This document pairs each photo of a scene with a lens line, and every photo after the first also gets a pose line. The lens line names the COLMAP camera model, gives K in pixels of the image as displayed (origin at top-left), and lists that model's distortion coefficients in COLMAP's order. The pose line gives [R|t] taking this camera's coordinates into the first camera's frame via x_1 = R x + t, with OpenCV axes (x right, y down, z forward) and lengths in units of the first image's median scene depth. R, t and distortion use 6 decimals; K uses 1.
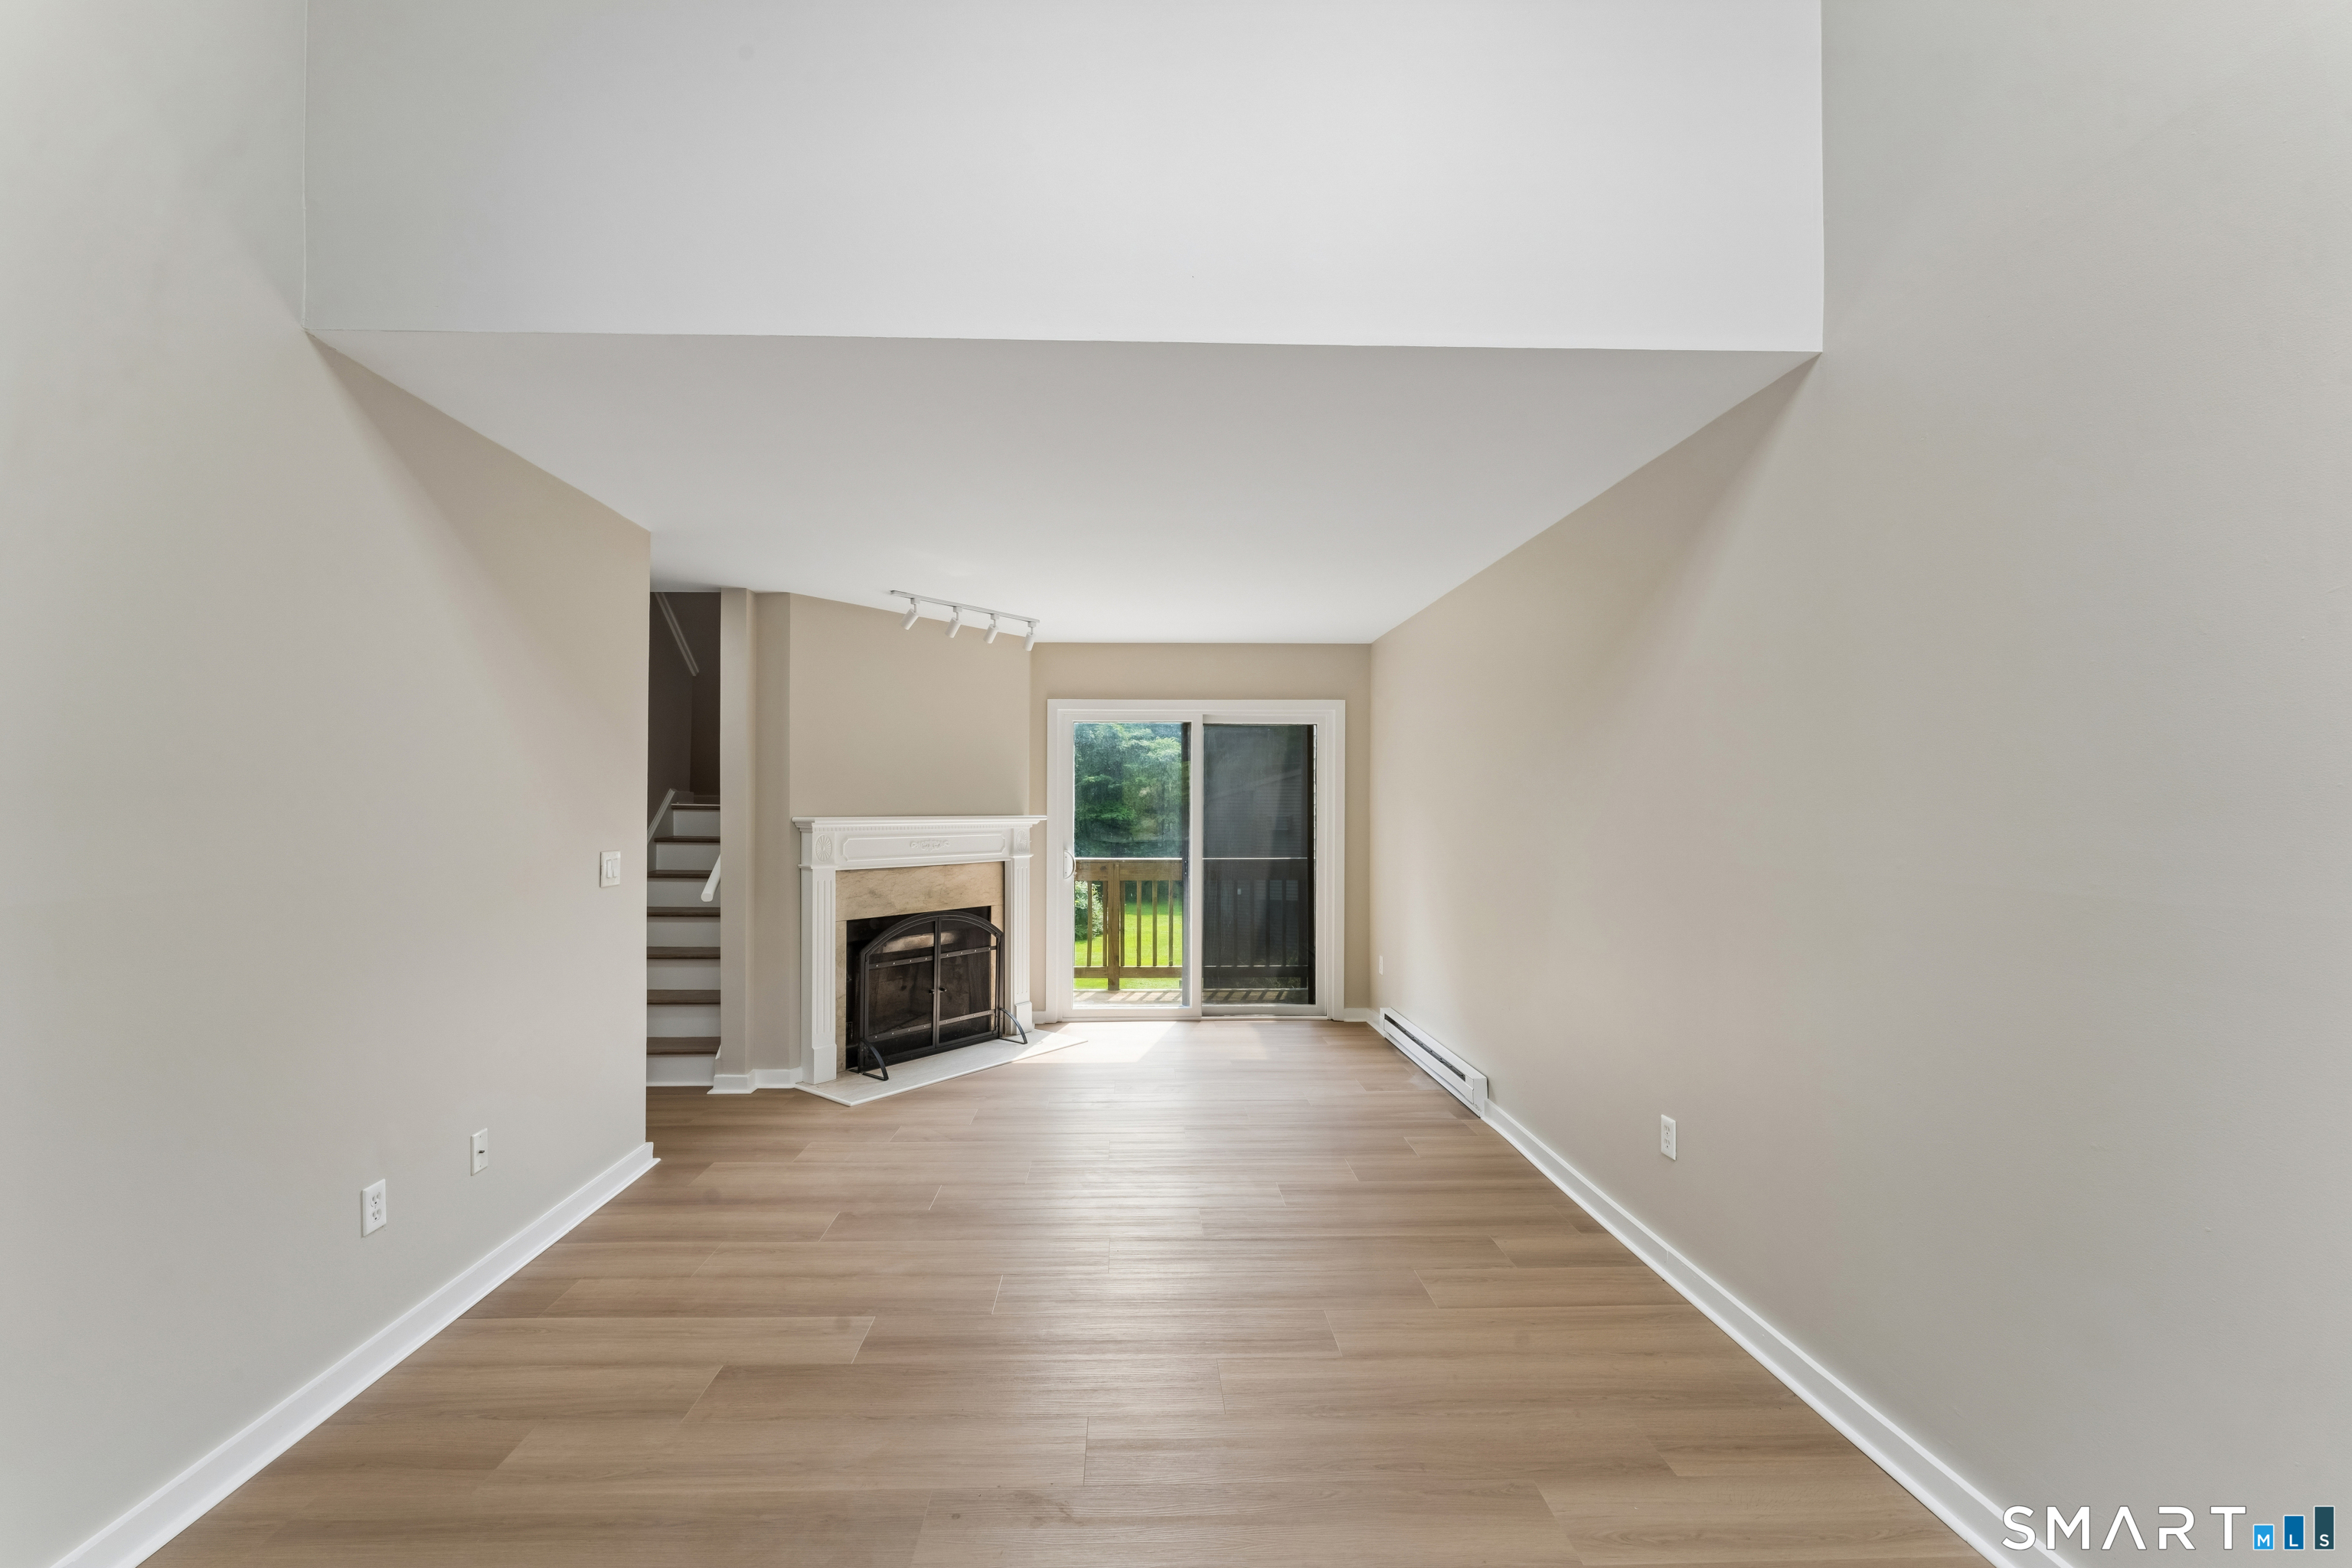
lens RADIAL K [[965.7, 0, 1132.5], [0, 965.7, 794.0], [0, 0, 1]] dist [0.000310, 0.000047]
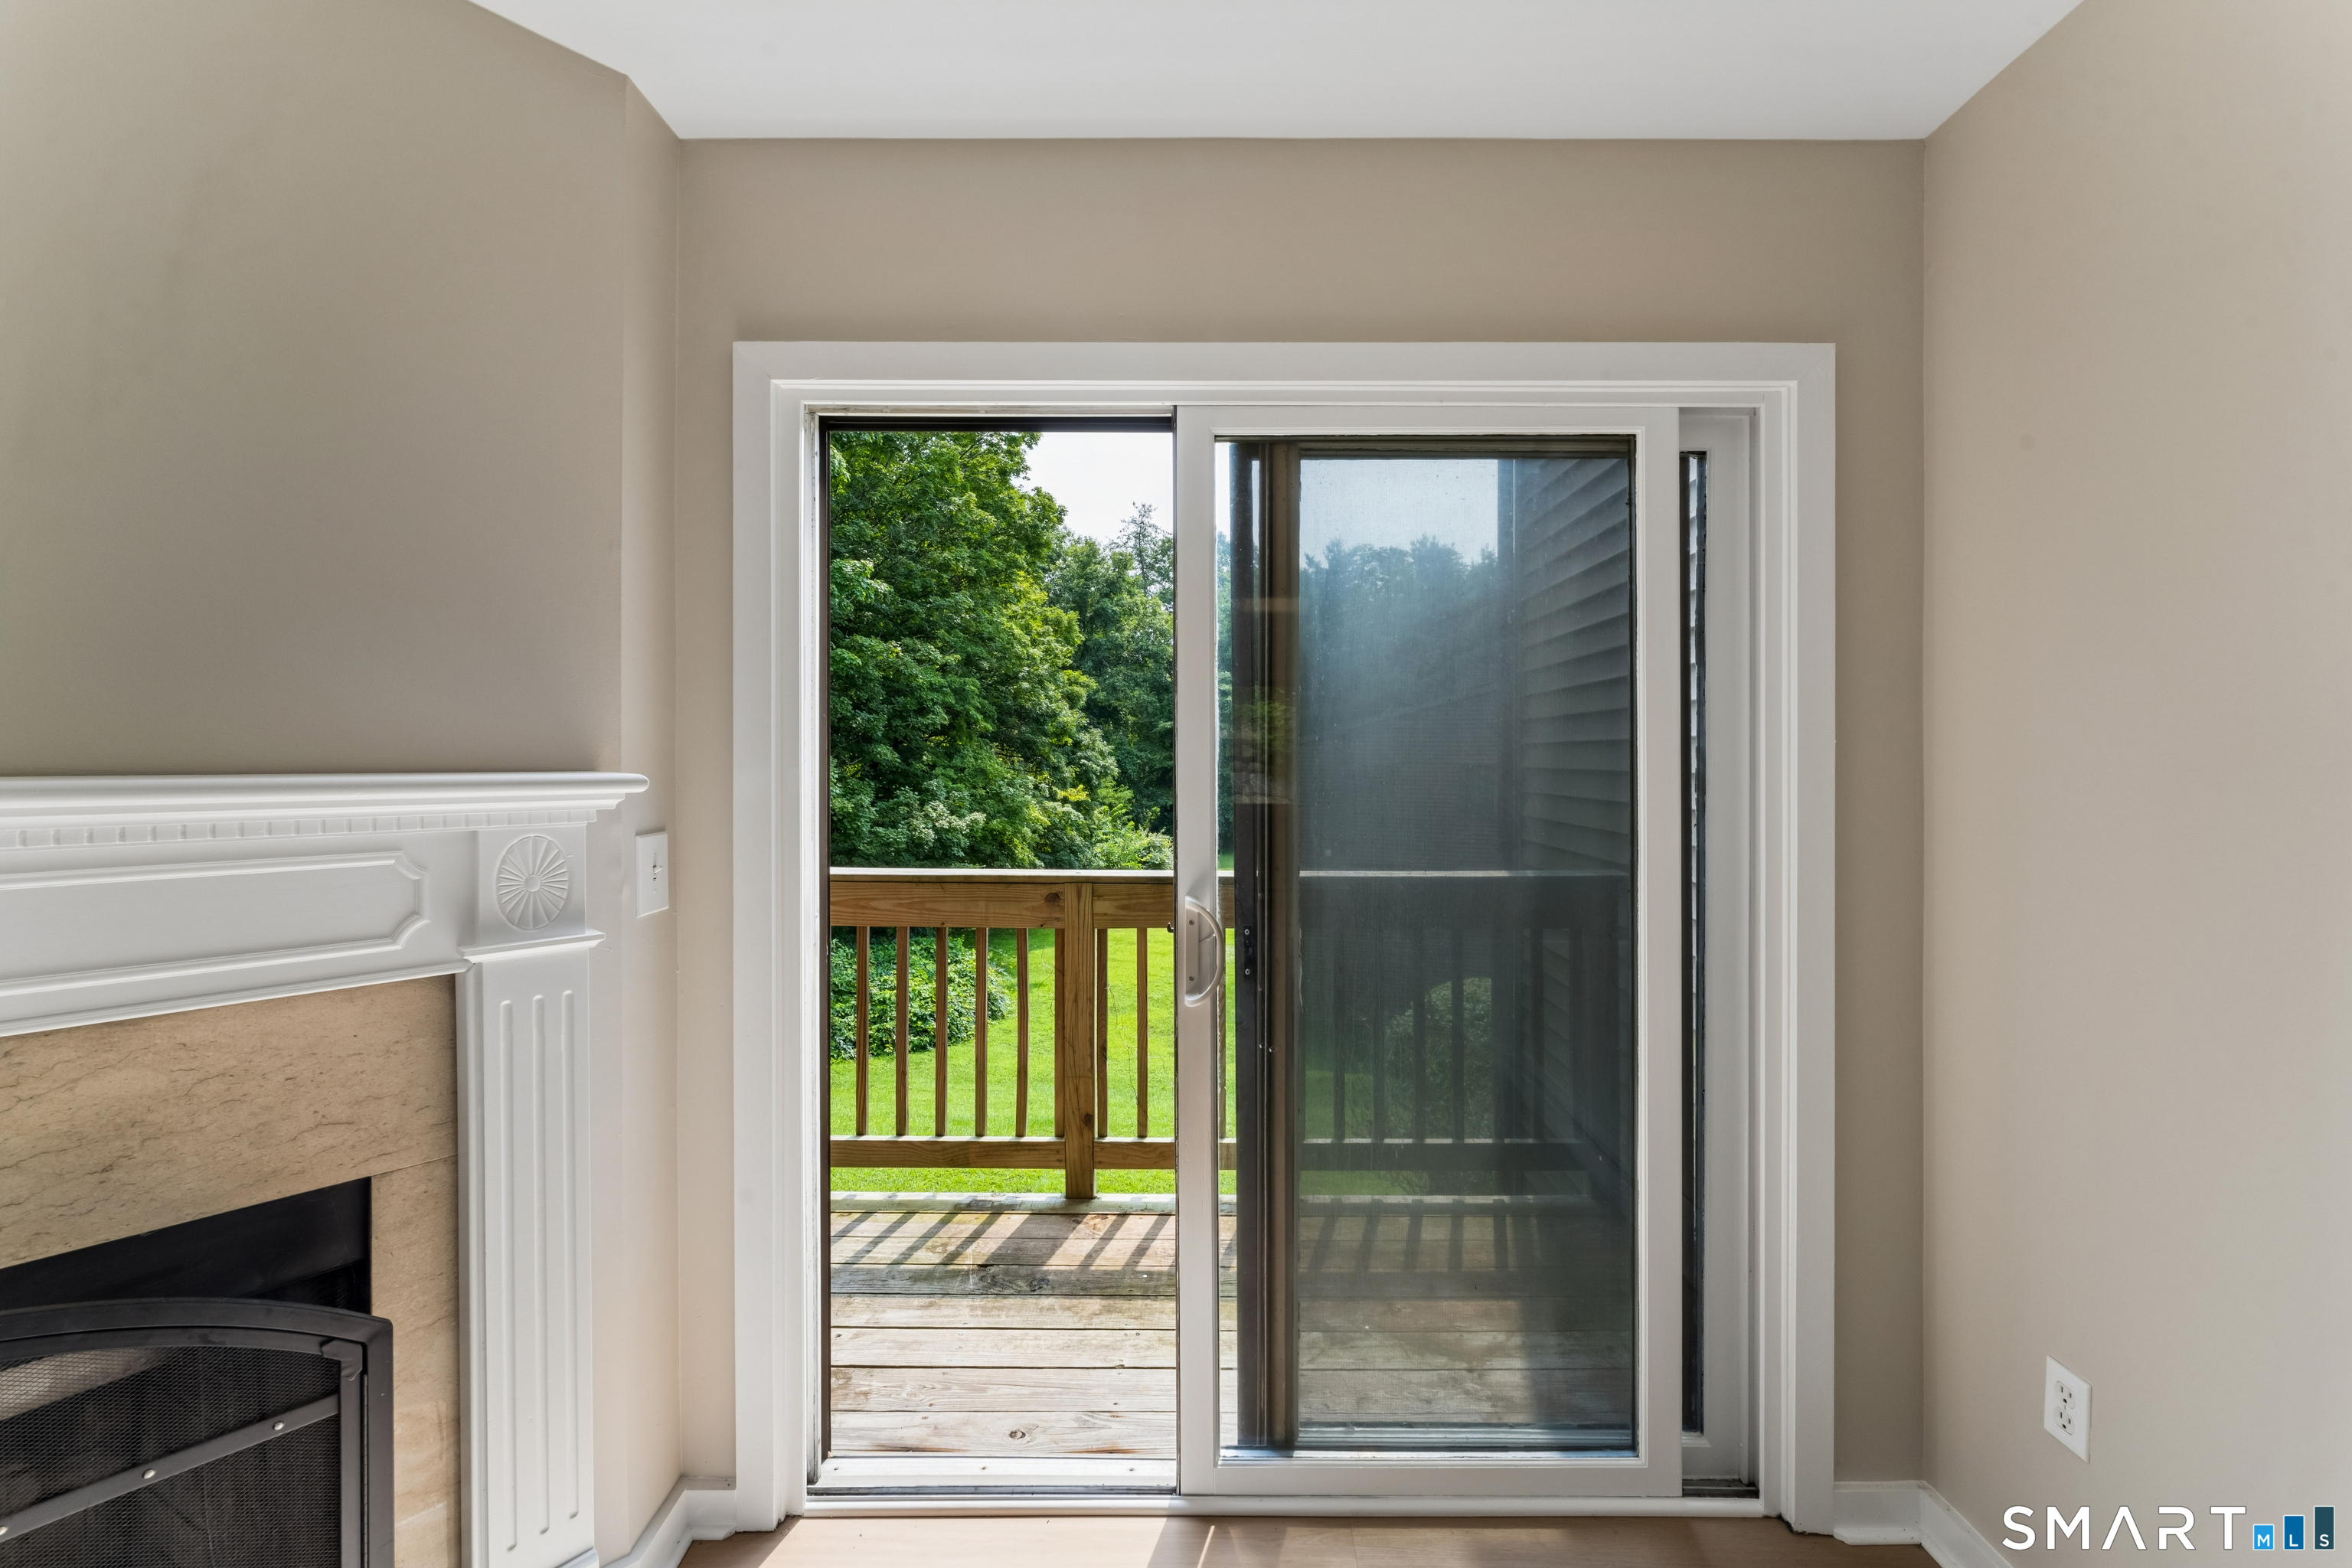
lens RADIAL K [[947.6, 0, 1190.1], [0, 947.6, 777.1], [0, 0, 1]] dist [-0.000201, -0.000079]
pose [[0.999596, -0.003097, -0.028236, 0.054571], [0.003862, 0.999626, 0.027082, 0.019721], [0.028142, -0.027180, 0.999234, 0.857389]]
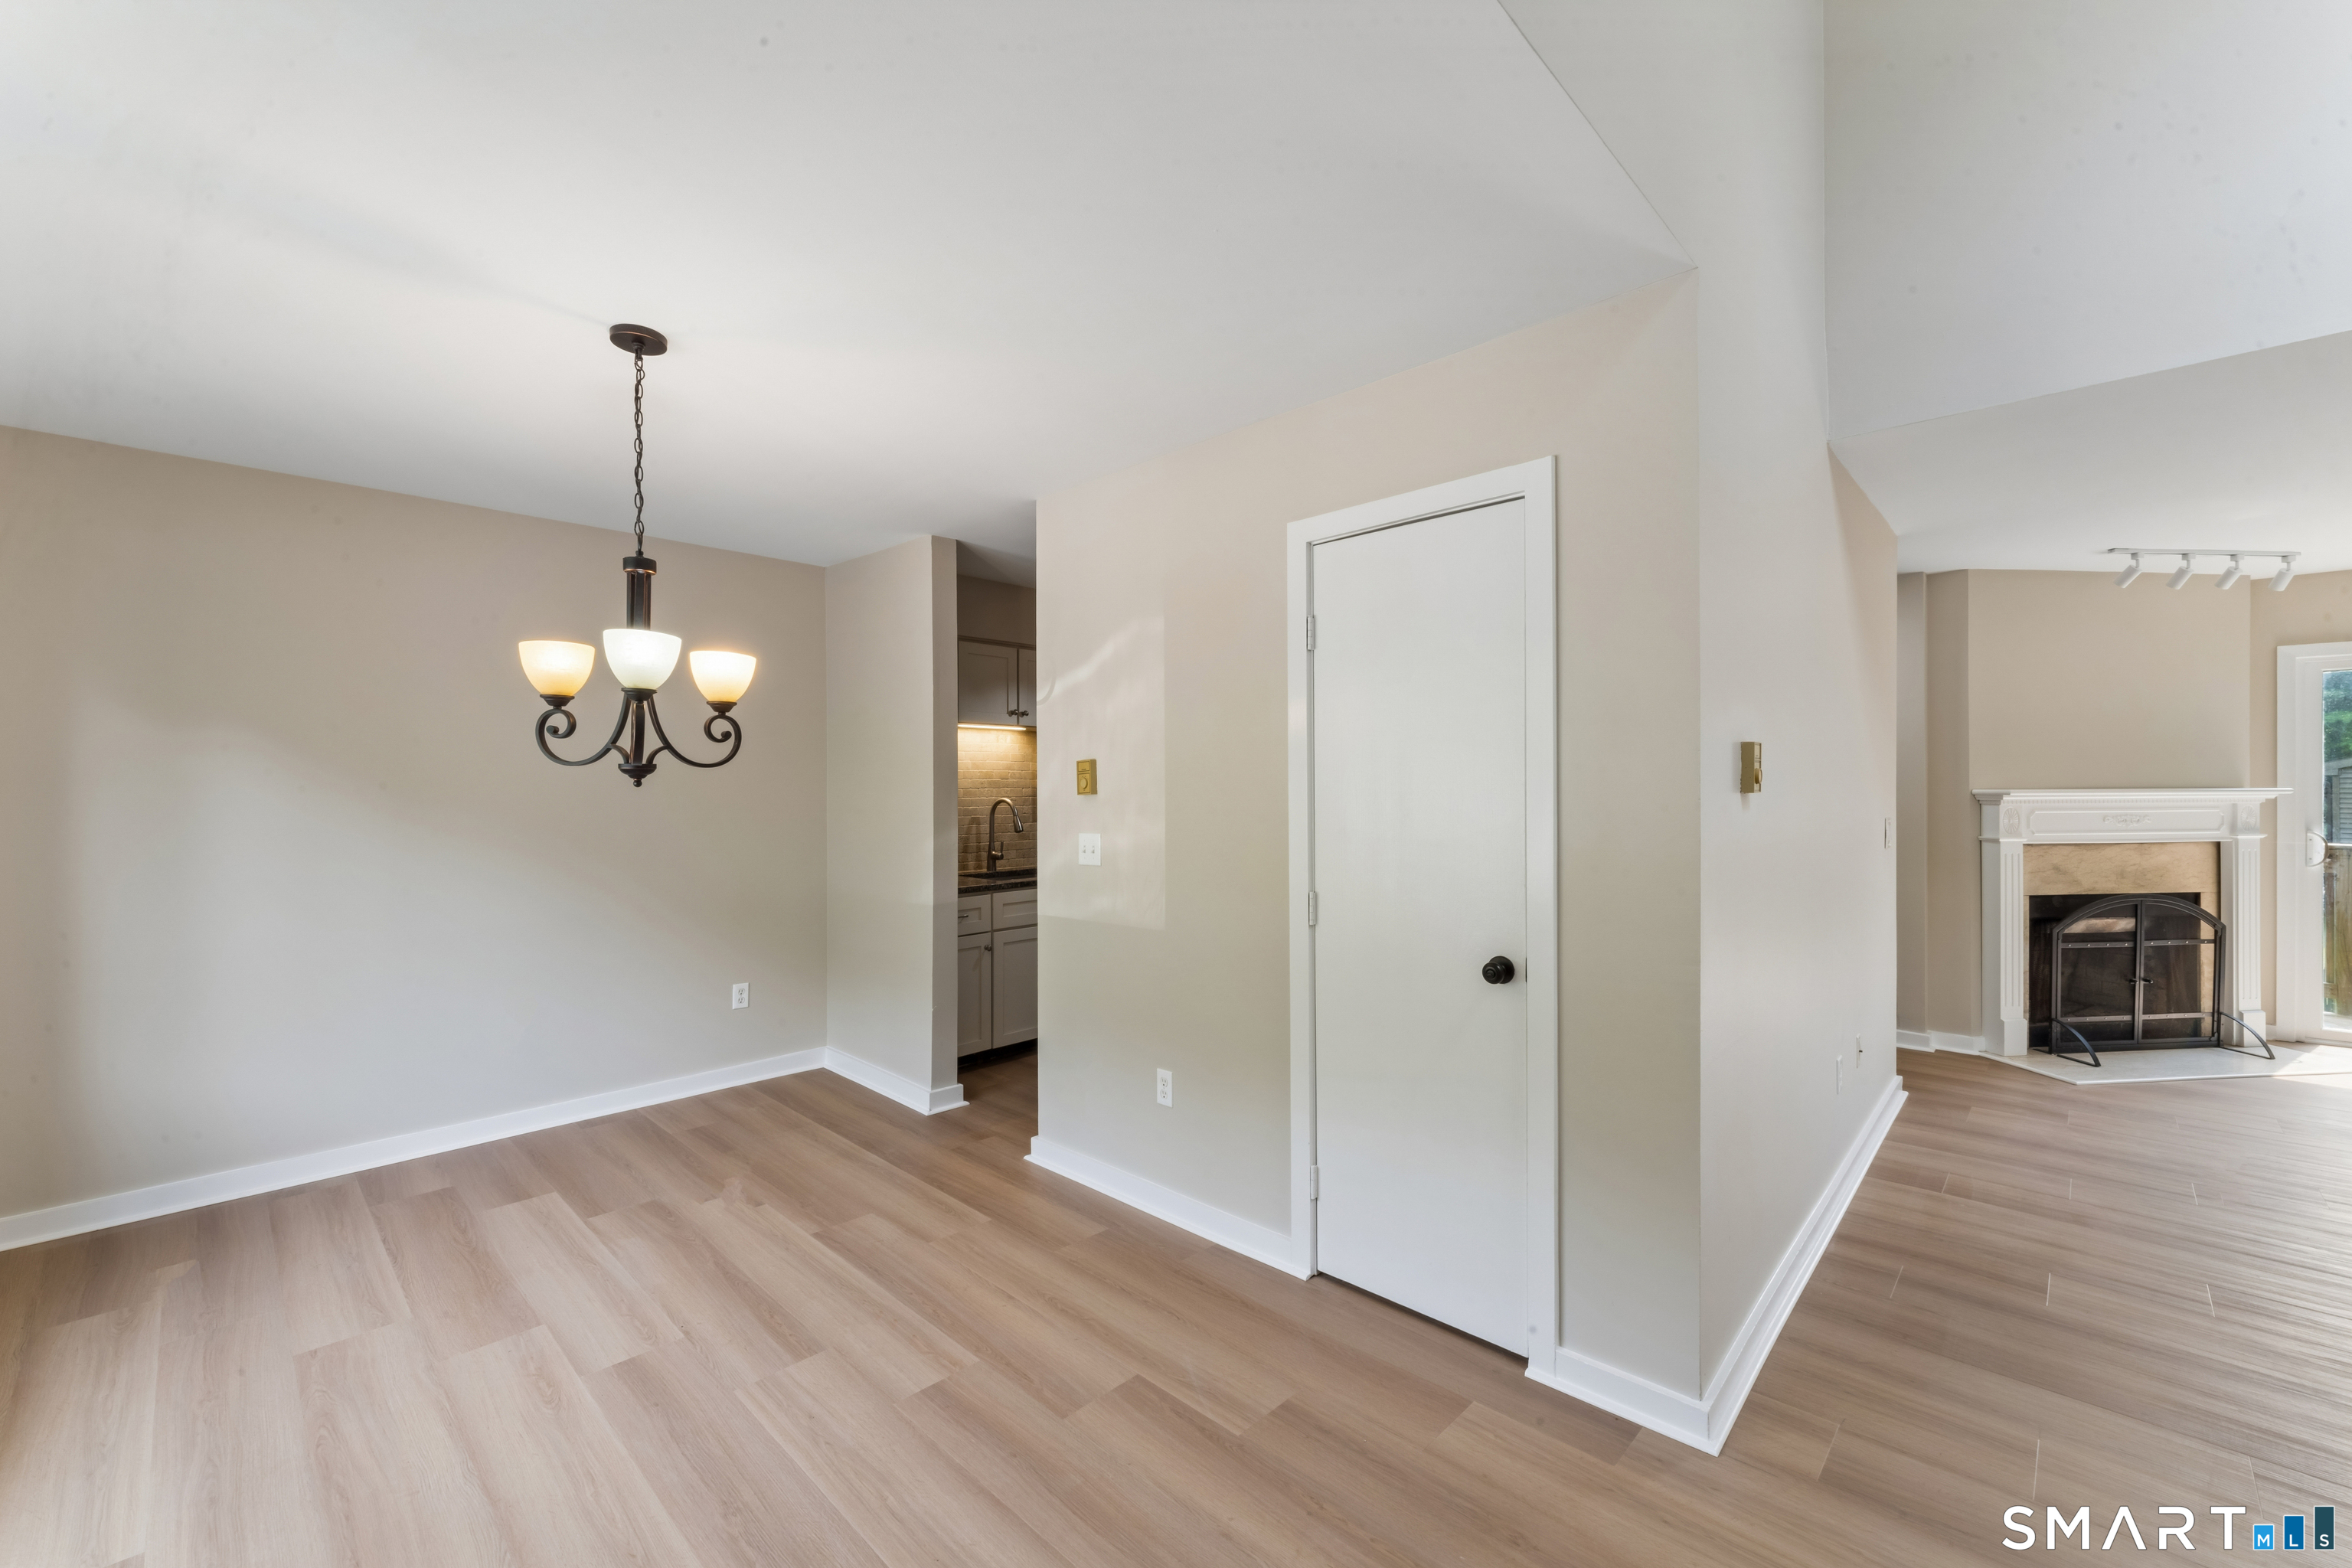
lens RADIAL K [[947.6, 0, 1190.1], [0, 947.6, 777.1], [0, 0, 1]] dist [-0.000201, -0.000079]
pose [[0.713766, -0.008098, -0.700337, -0.215098], [0.015476, 0.999871, 0.004211, -0.005495], [0.700213, -0.013844, 0.713800, -0.258031]]
